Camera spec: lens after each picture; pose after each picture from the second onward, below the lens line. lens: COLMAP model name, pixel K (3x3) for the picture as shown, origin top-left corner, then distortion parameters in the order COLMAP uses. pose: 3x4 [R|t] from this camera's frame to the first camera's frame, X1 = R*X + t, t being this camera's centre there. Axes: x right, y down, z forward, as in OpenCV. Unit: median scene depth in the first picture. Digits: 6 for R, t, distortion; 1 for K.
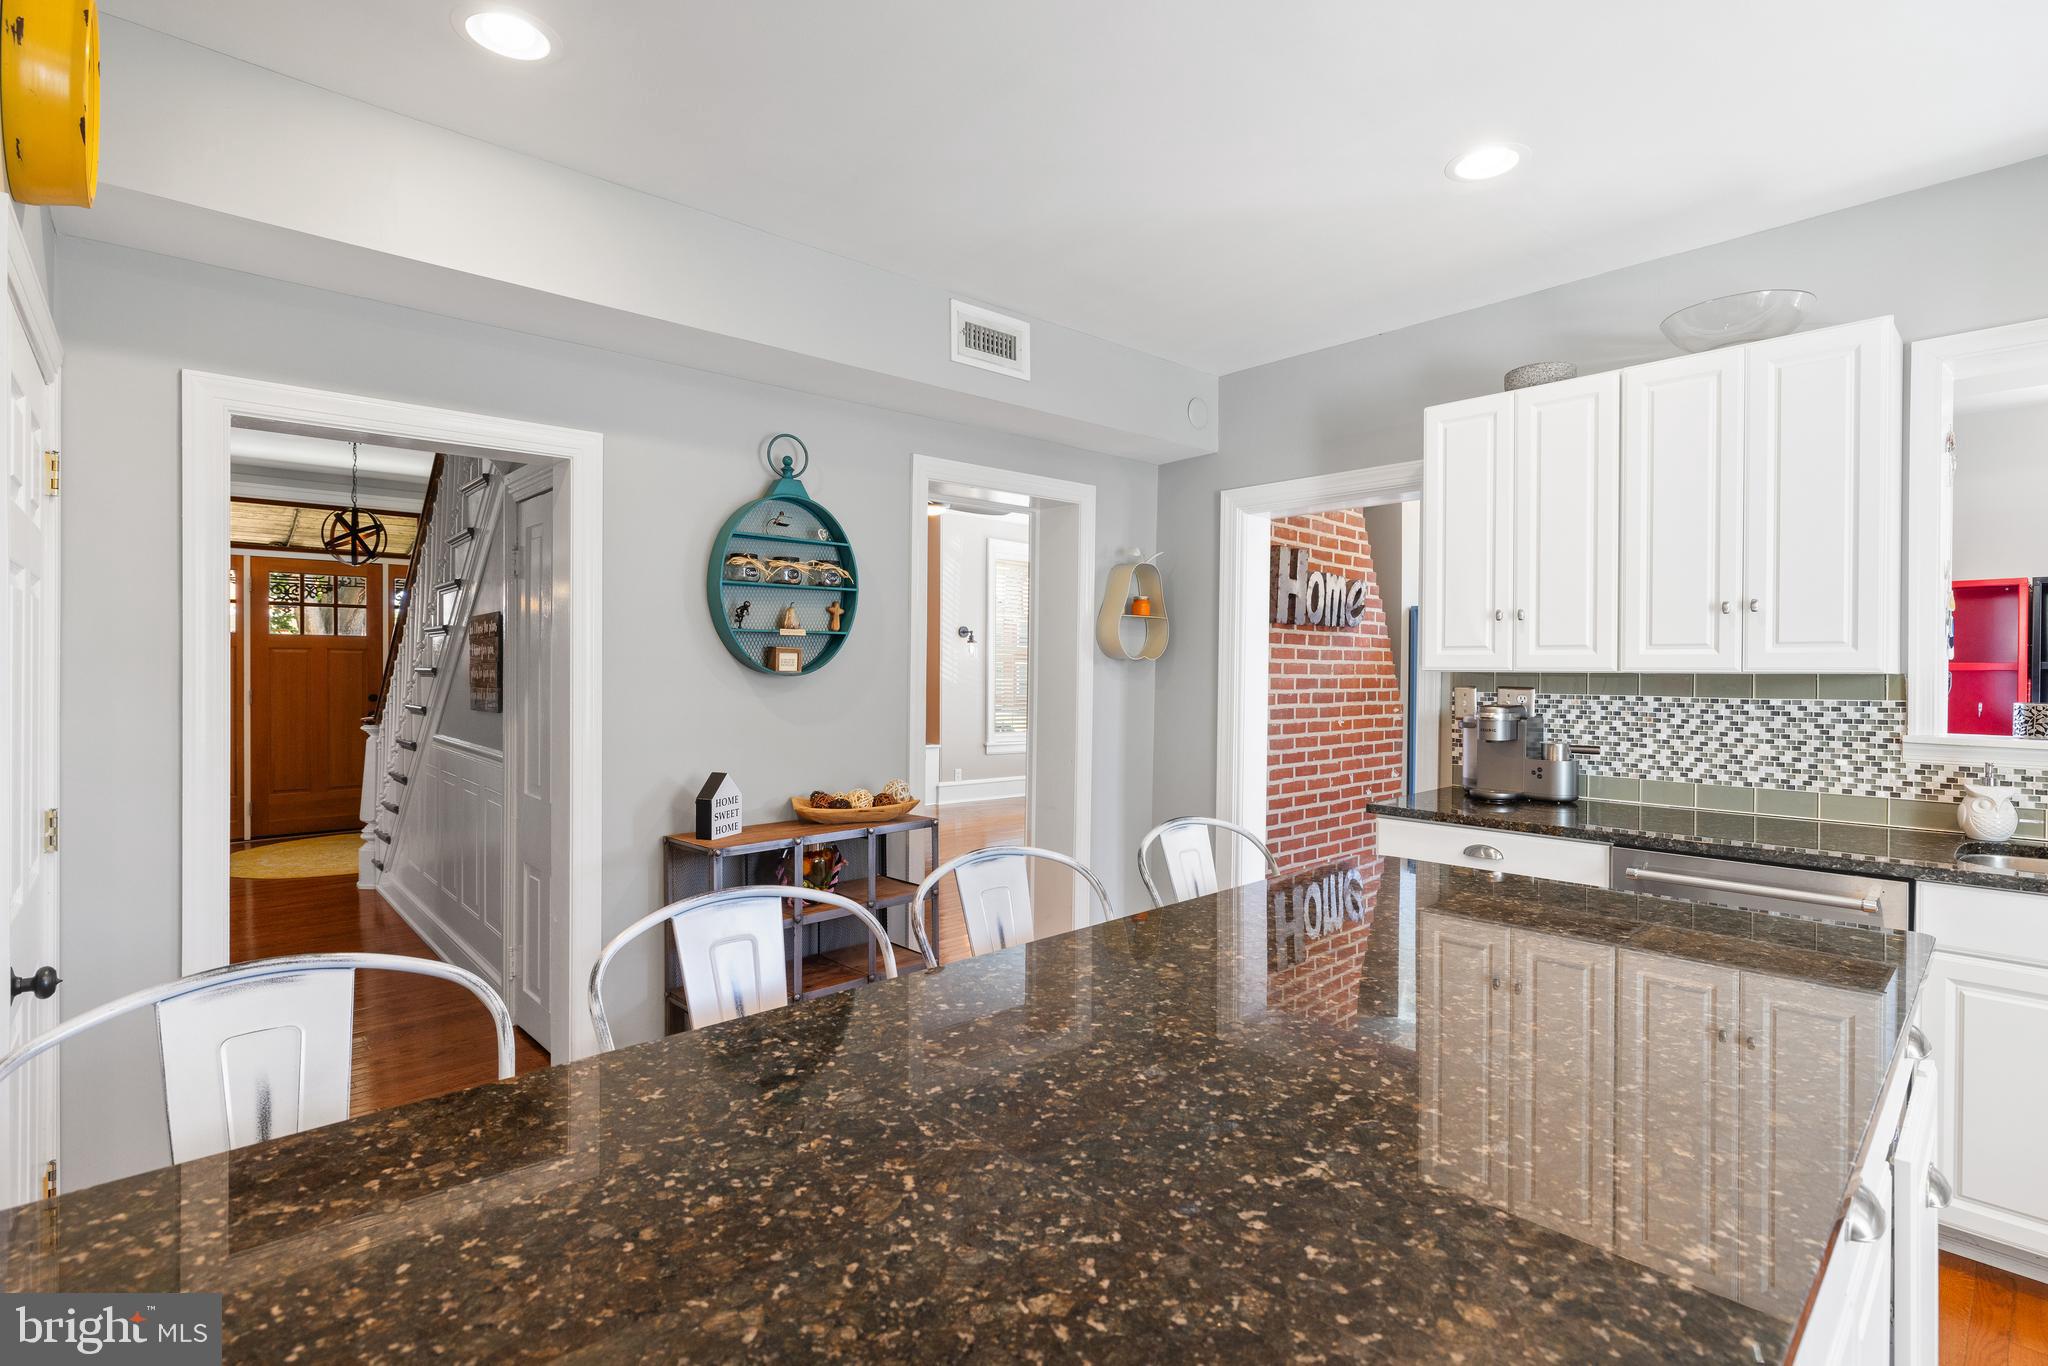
lens RADIAL K [[983.5, 0, 1011.3], [0, 983.5, 677.1], [0, 0, 1]] dist [-0.000161, 0.000105]
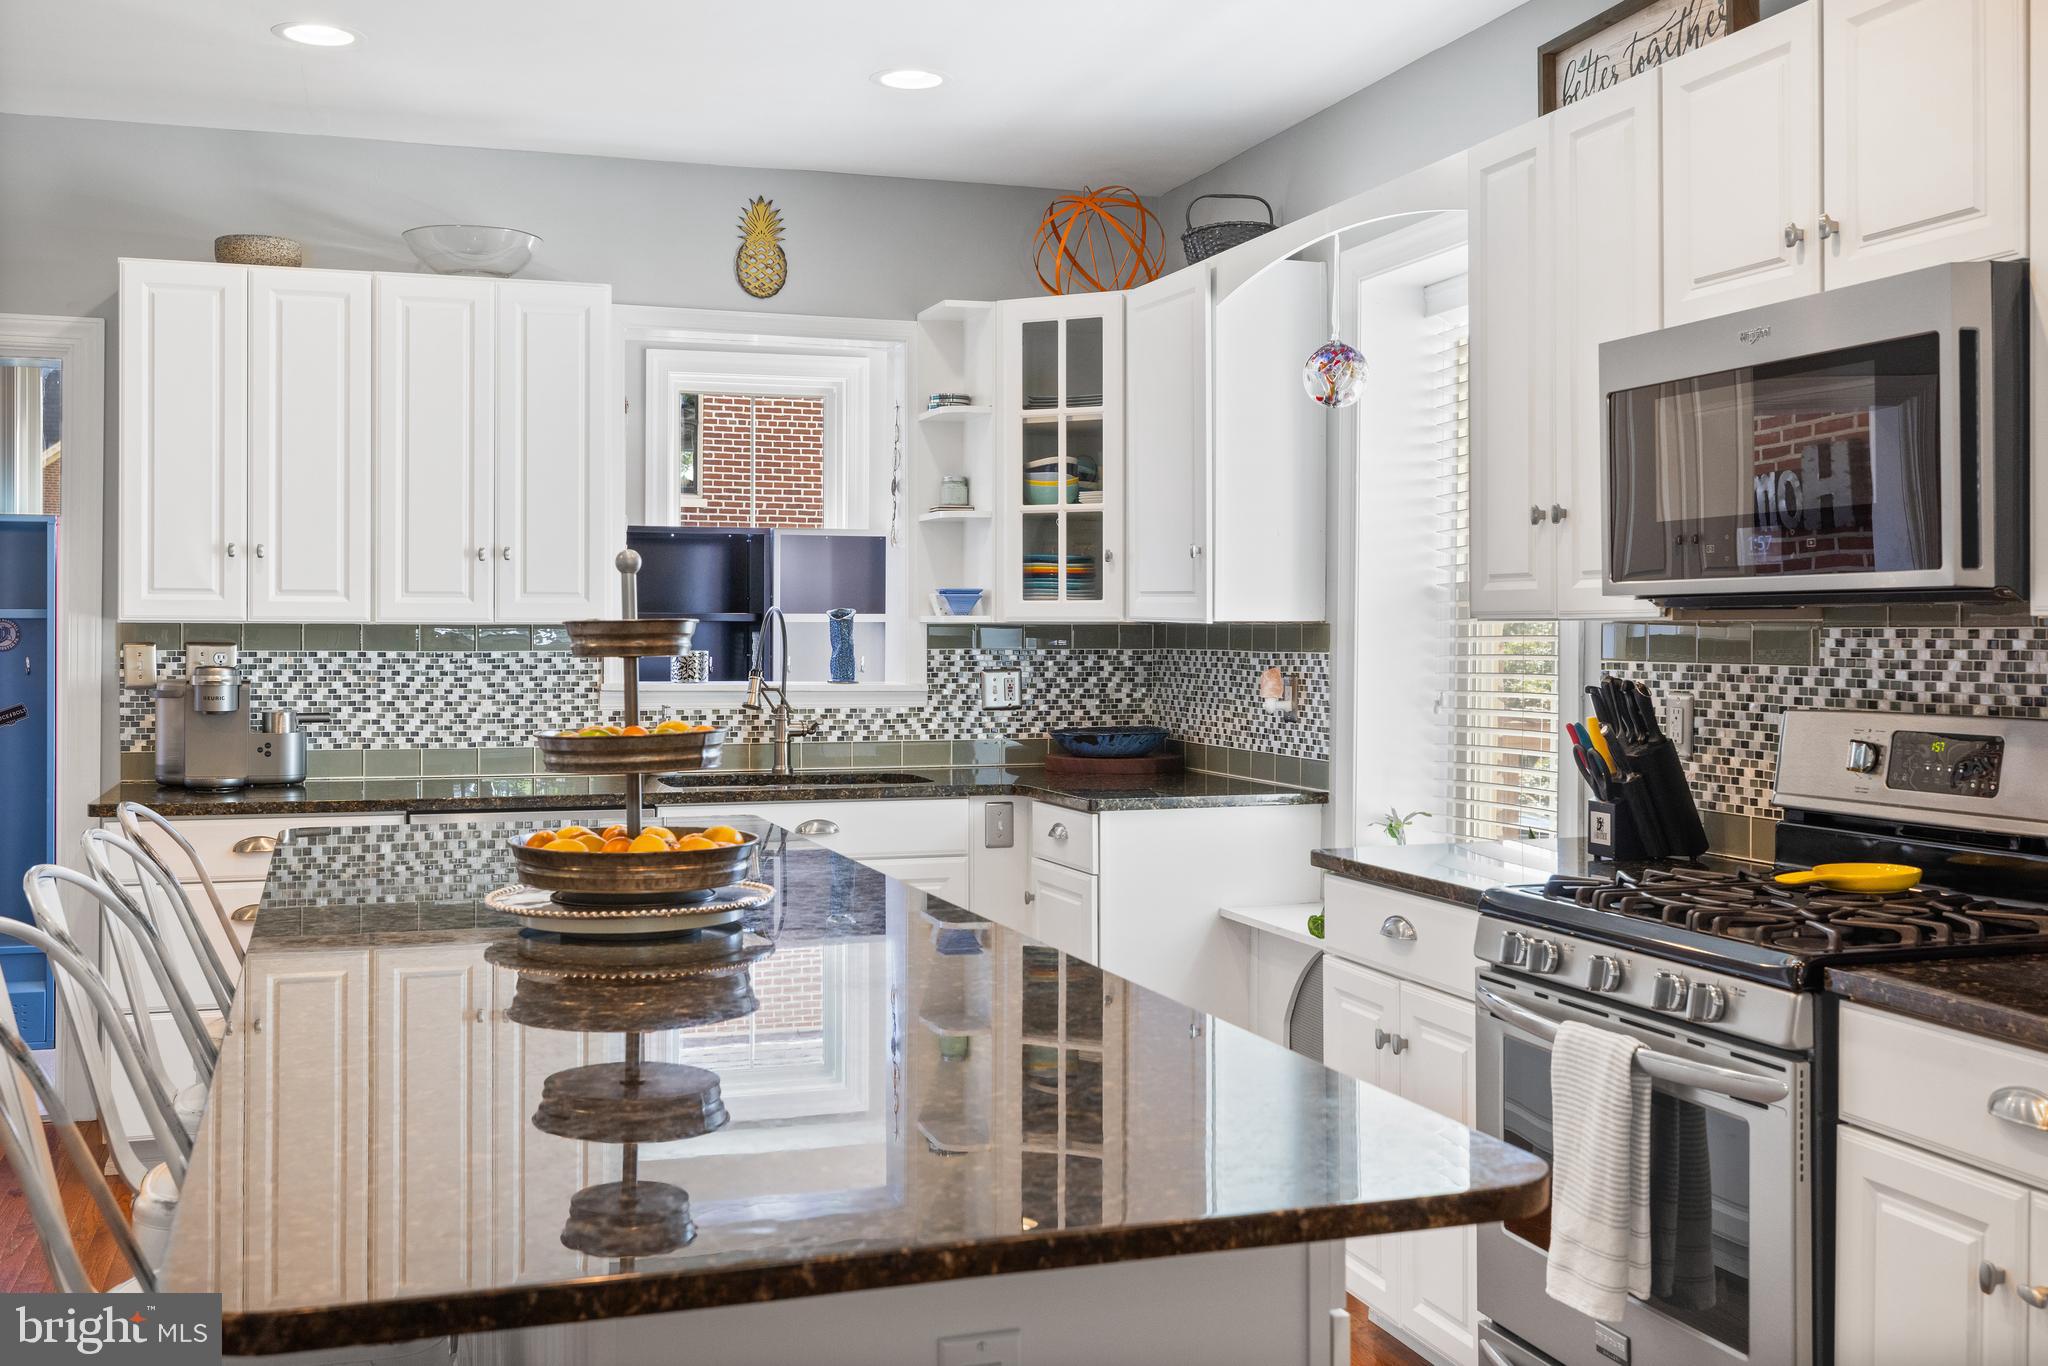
lens RADIAL K [[2088.4, 0, 1054.8], [0, 2088.4, 634.9], [0, 0, 1]] dist [0.012153, 0.000000]
pose [[0.411013, -0.004728, 0.911617, -0.732483], [0.005482, 0.999981, 0.002715, 0.003568], [-0.911613, 0.003881, 0.411031, -0.272935]]
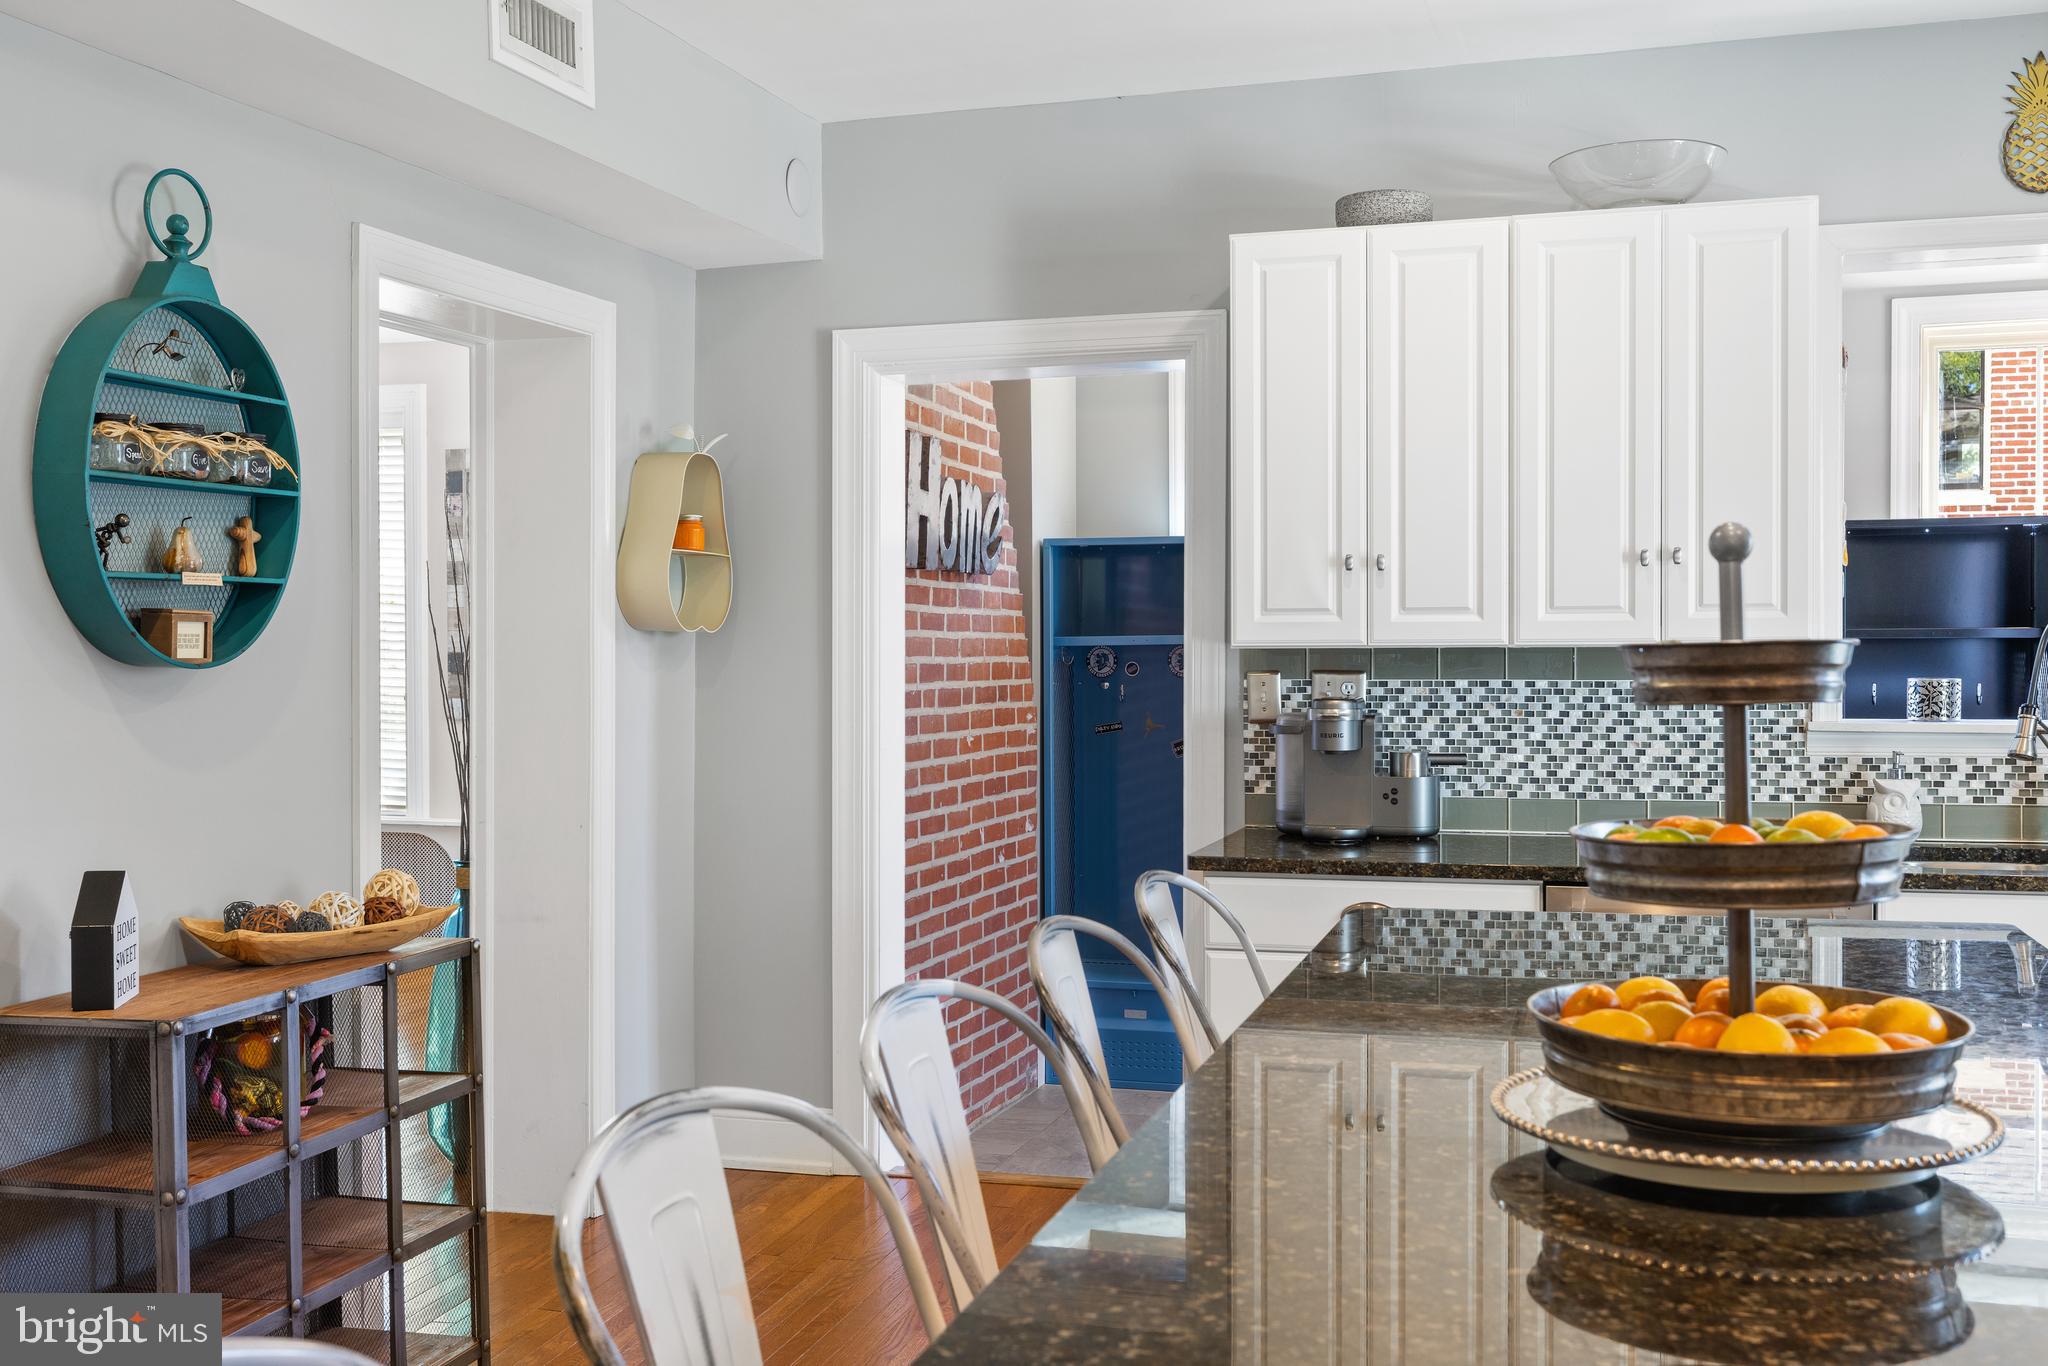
lens RADIAL K [[2088.4, 0, 1005.6], [0, 2088.4, 695.5], [0, 0, 1]] dist [0.012153, 0.000000]
pose [[0.860014, -0.020179, 0.509871, -0.419254], [0.013842, 0.999773, 0.016220, 0.001090], [-0.510082, -0.006892, 0.860098, -0.099734]]
